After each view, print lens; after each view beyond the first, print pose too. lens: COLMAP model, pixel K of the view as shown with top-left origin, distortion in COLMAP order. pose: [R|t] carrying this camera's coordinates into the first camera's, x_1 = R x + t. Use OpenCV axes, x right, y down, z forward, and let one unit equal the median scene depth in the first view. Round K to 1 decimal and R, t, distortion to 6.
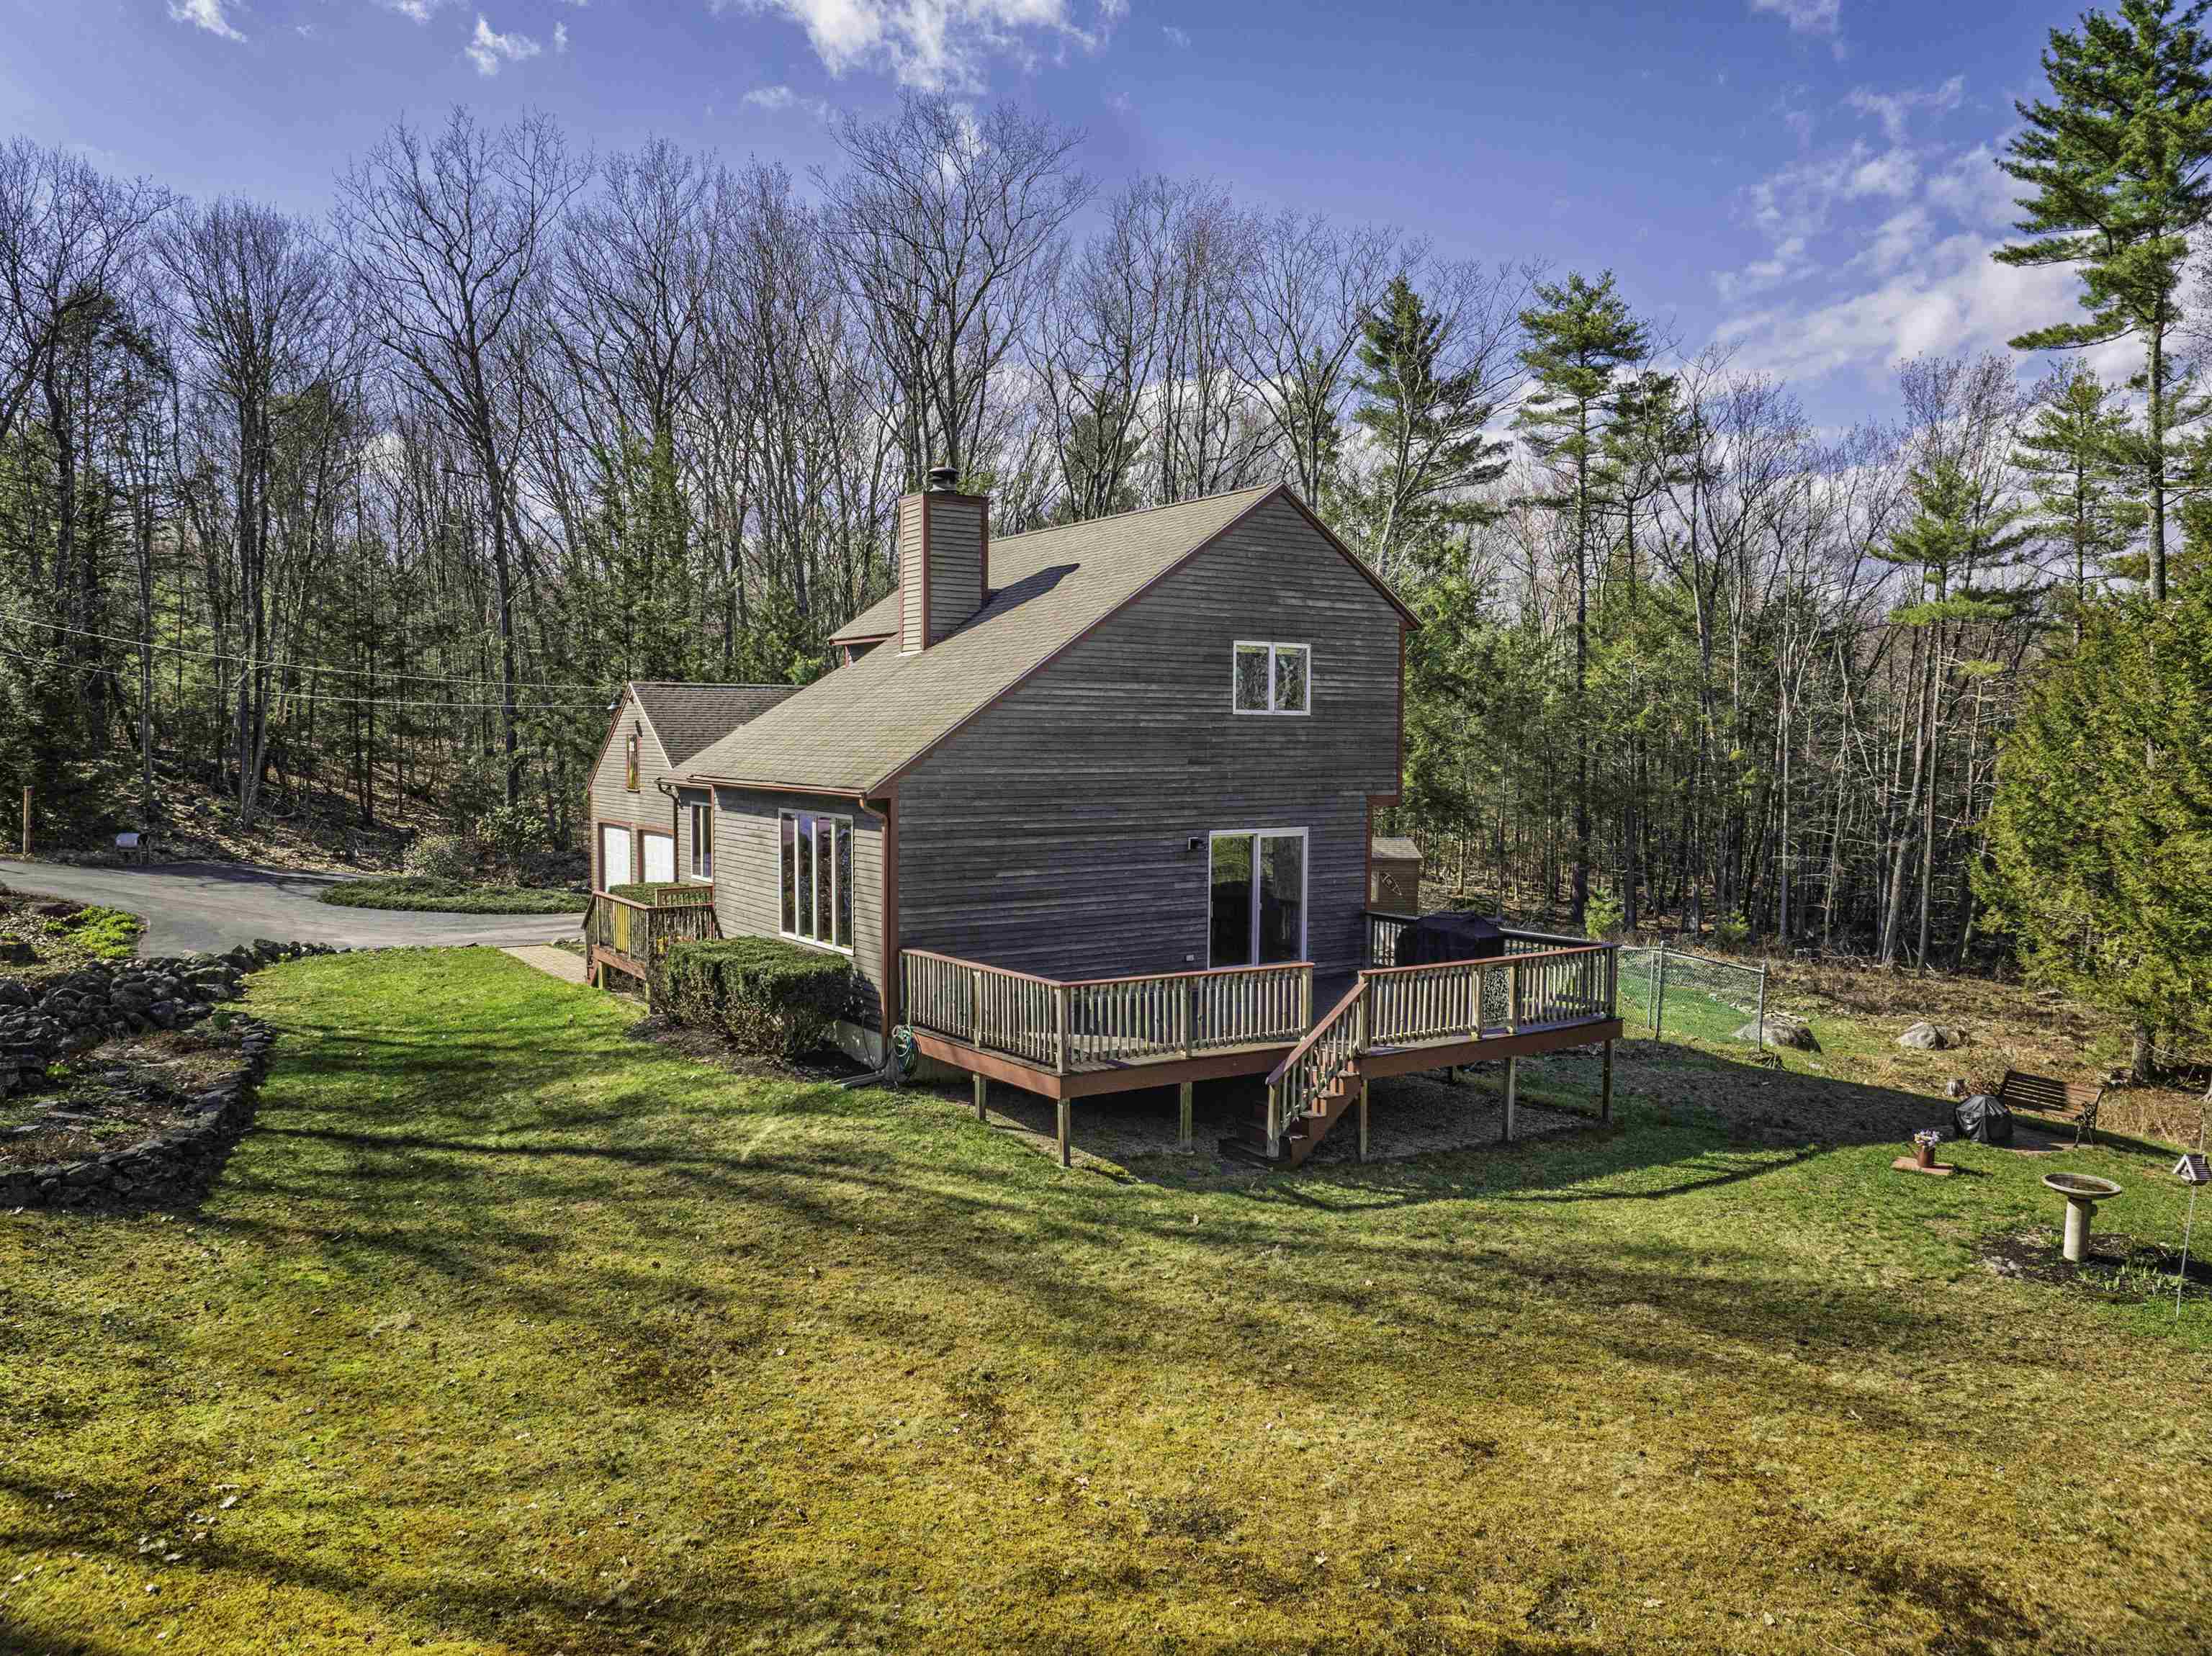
lens RADIAL K [[1555.6, 0, 1106.0], [0, 1555.6, 828.0], [0, 0, 1]] dist [-0.033408, -0.009006]
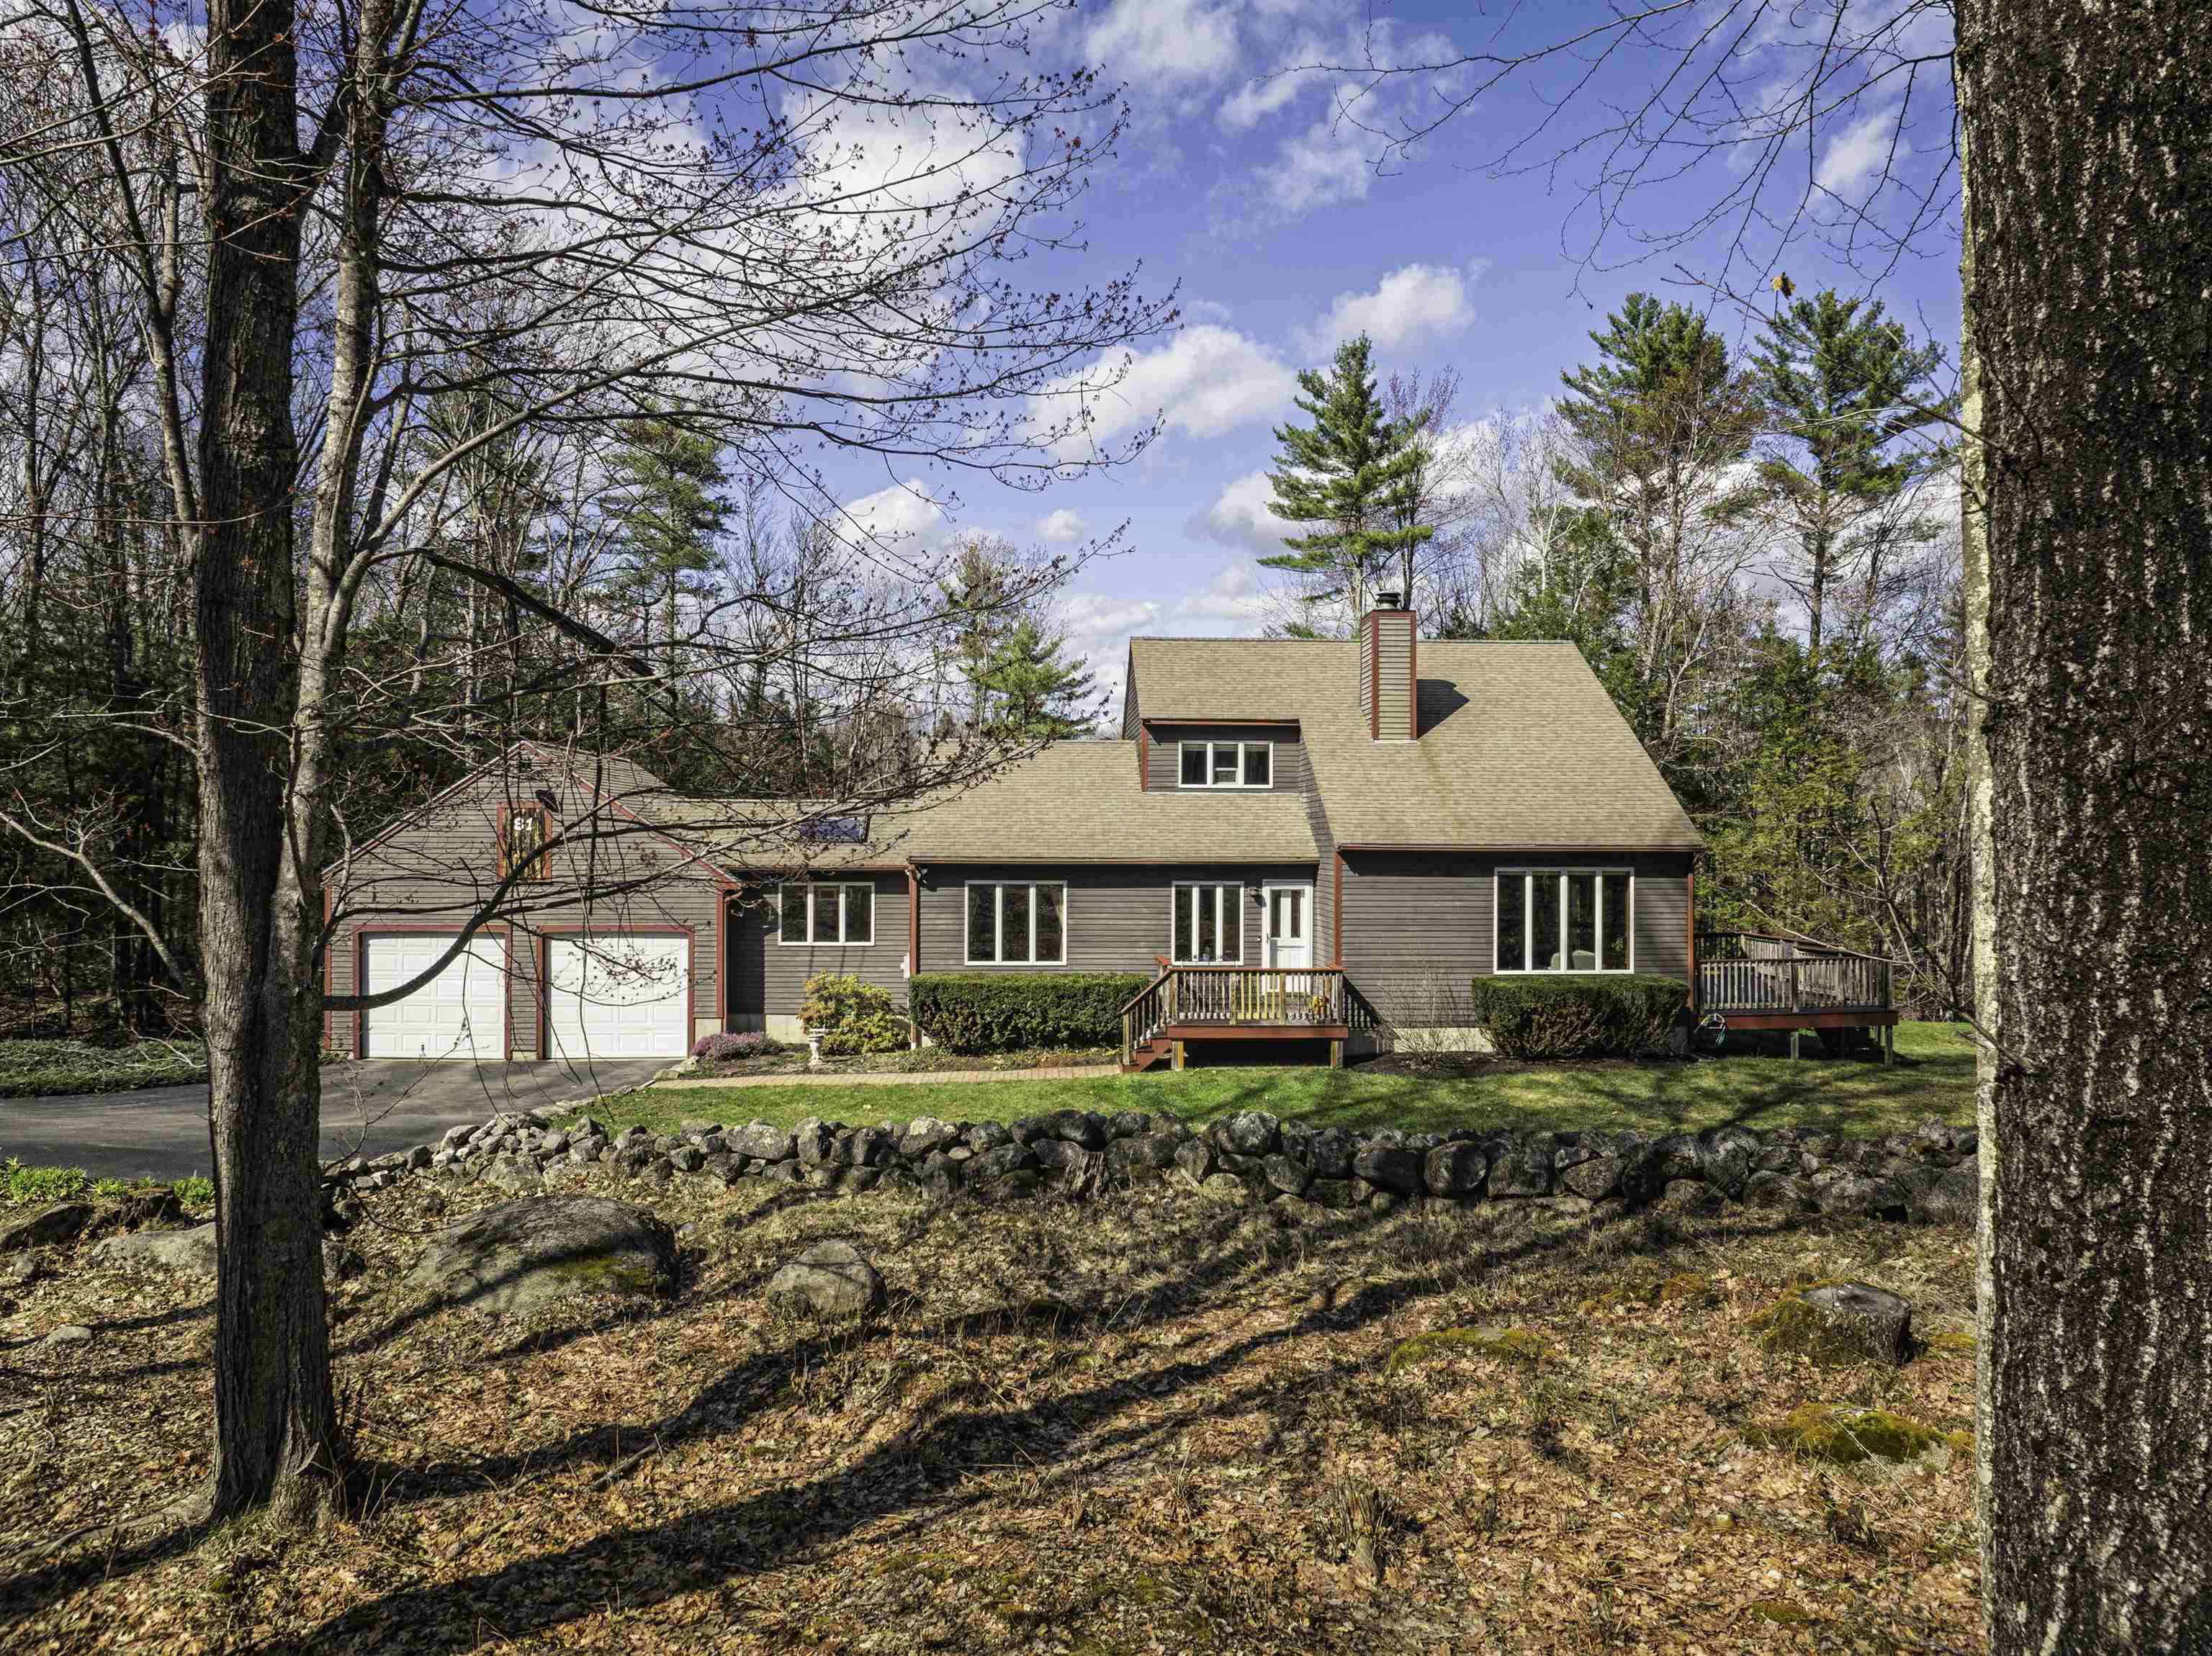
lens RADIAL K [[1555.6, 0, 1106.0], [0, 1555.6, 828.0], [0, 0, 1]] dist [-0.033408, -0.009006]
pose [[0.505239, 0.003697, 0.862971, -1.750696], [0.051634, 0.998070, -0.034506, -0.021138], [-0.861433, 0.061993, 0.504073, 0.812883]]
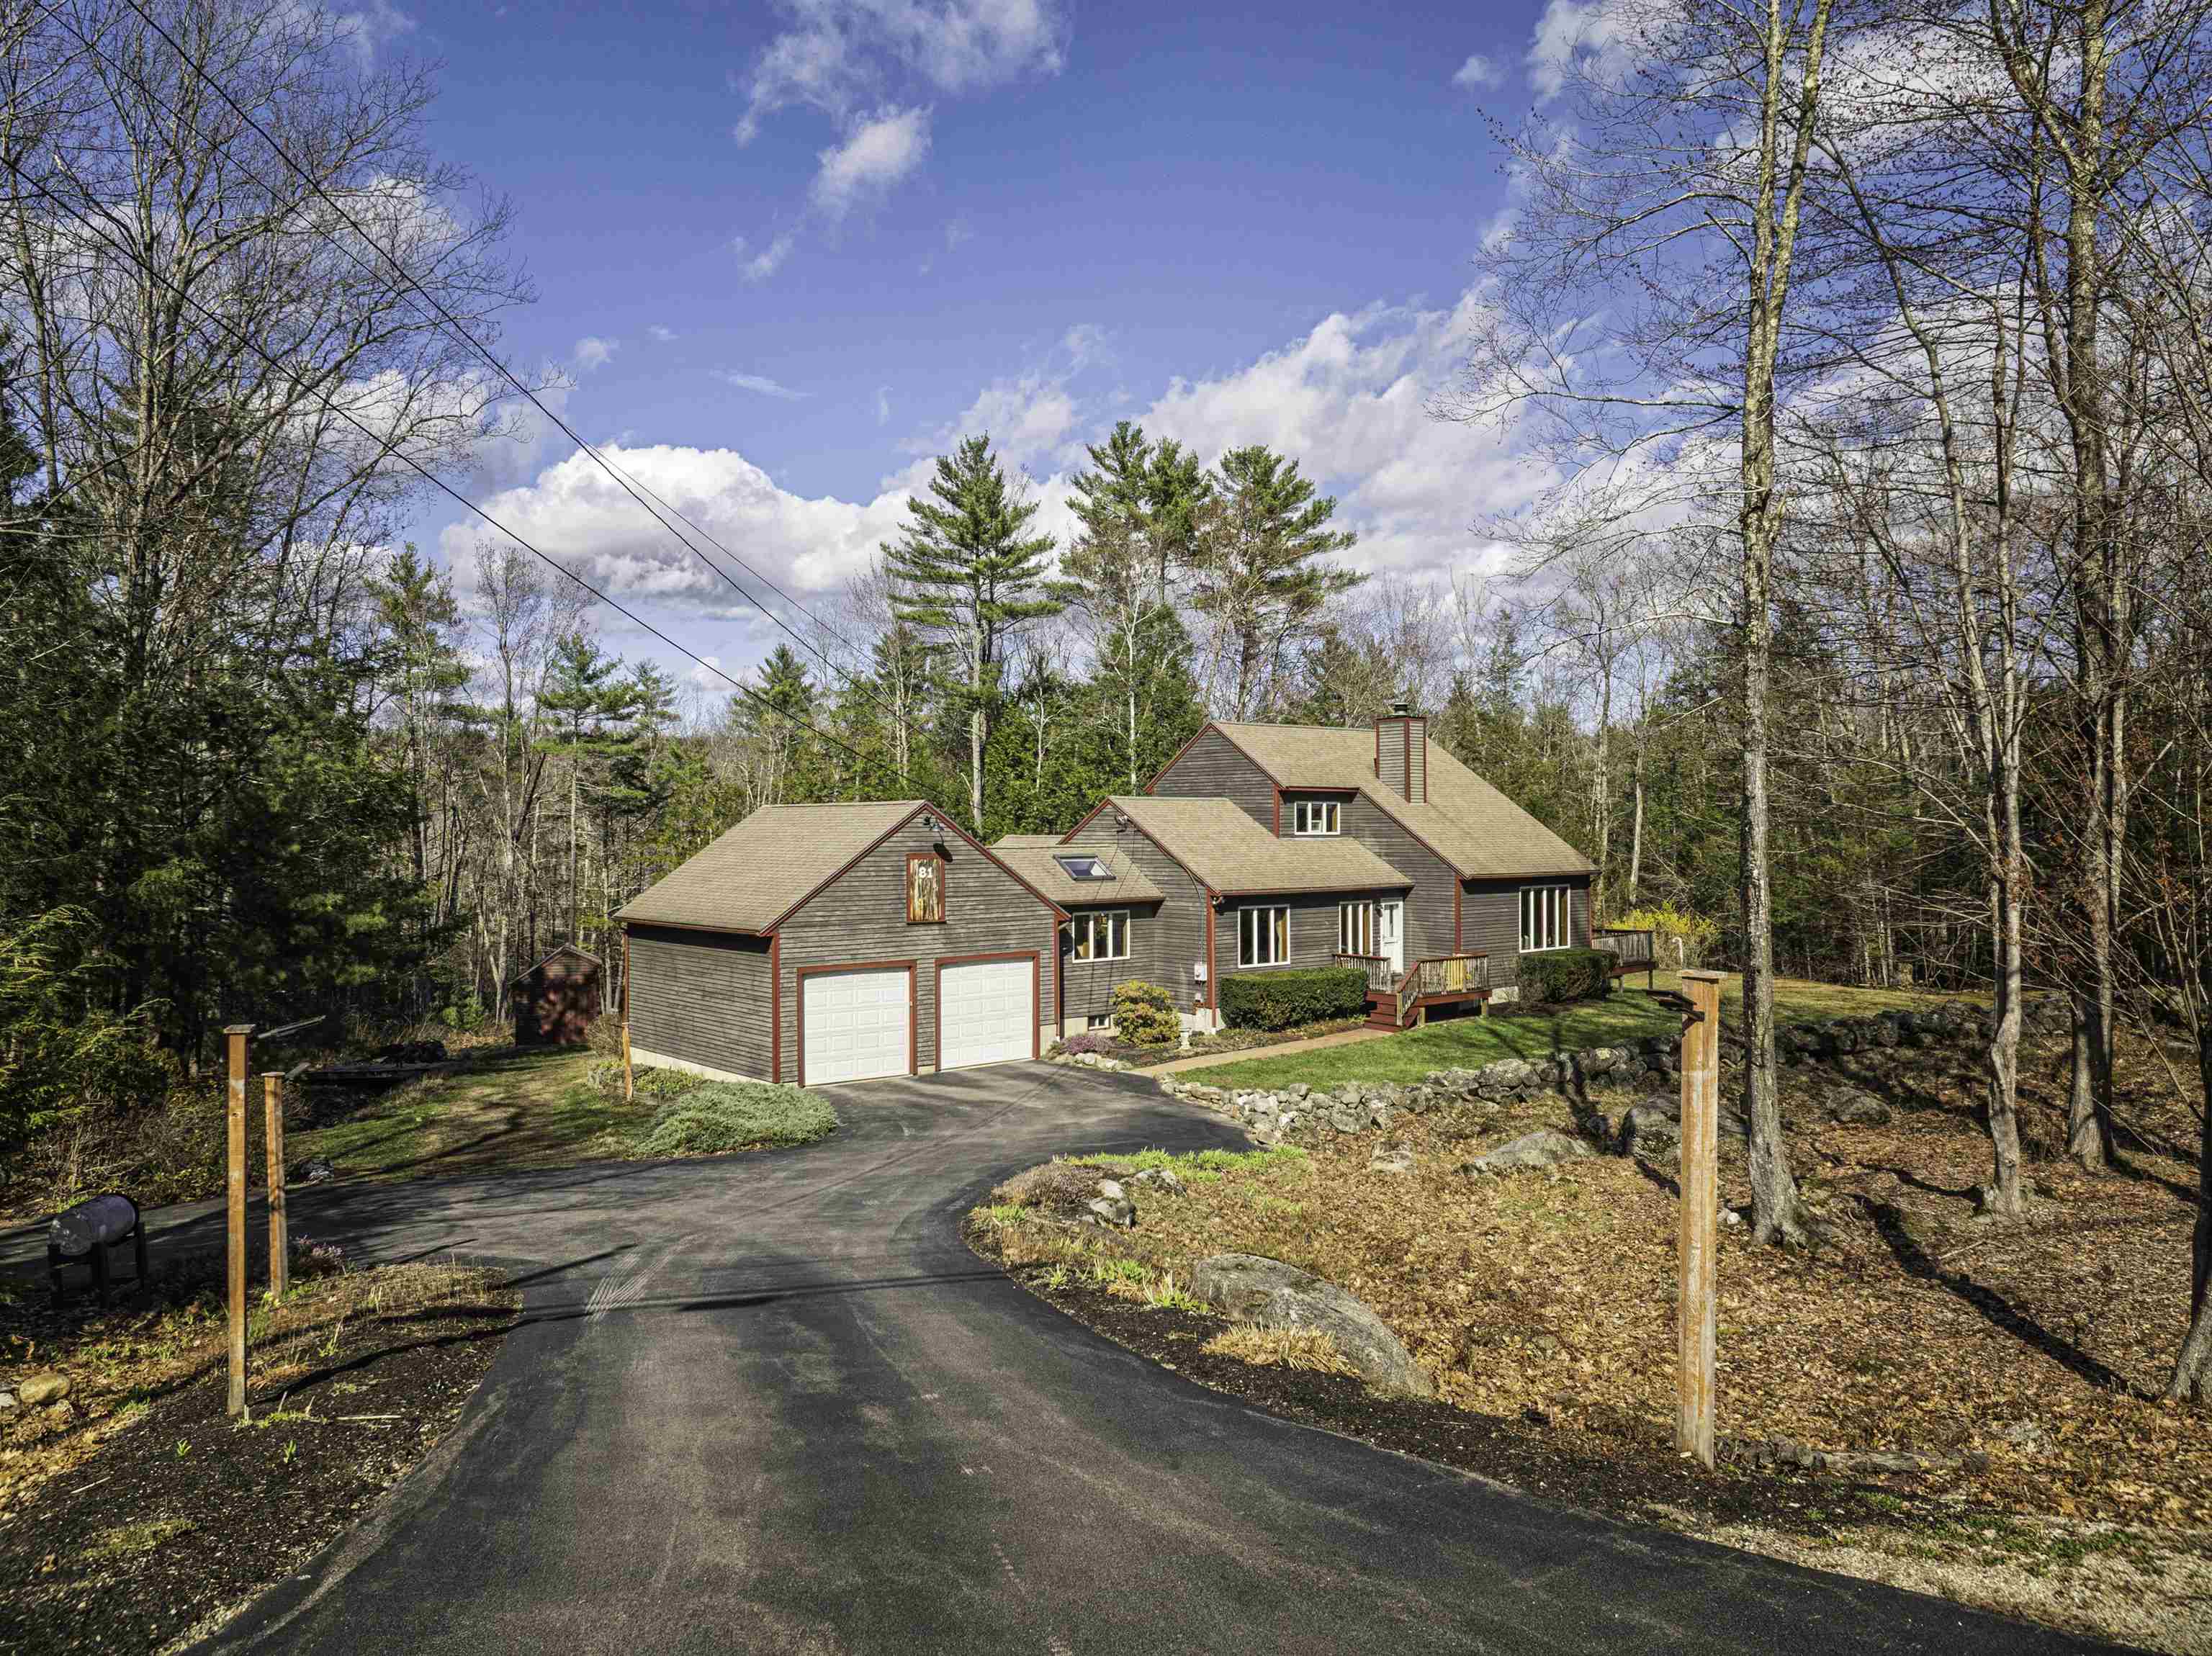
lens RADIAL K [[1555.6, 0, 1106.0], [0, 1555.6, 828.0], [0, 0, 1]] dist [-0.033408, -0.009006]
pose [[-0.117932, -0.003889, 0.993014, -2.592850], [0.065563, 0.997780, 0.011694, -0.176178], [-0.990855, 0.066484, -0.117415, 2.154720]]
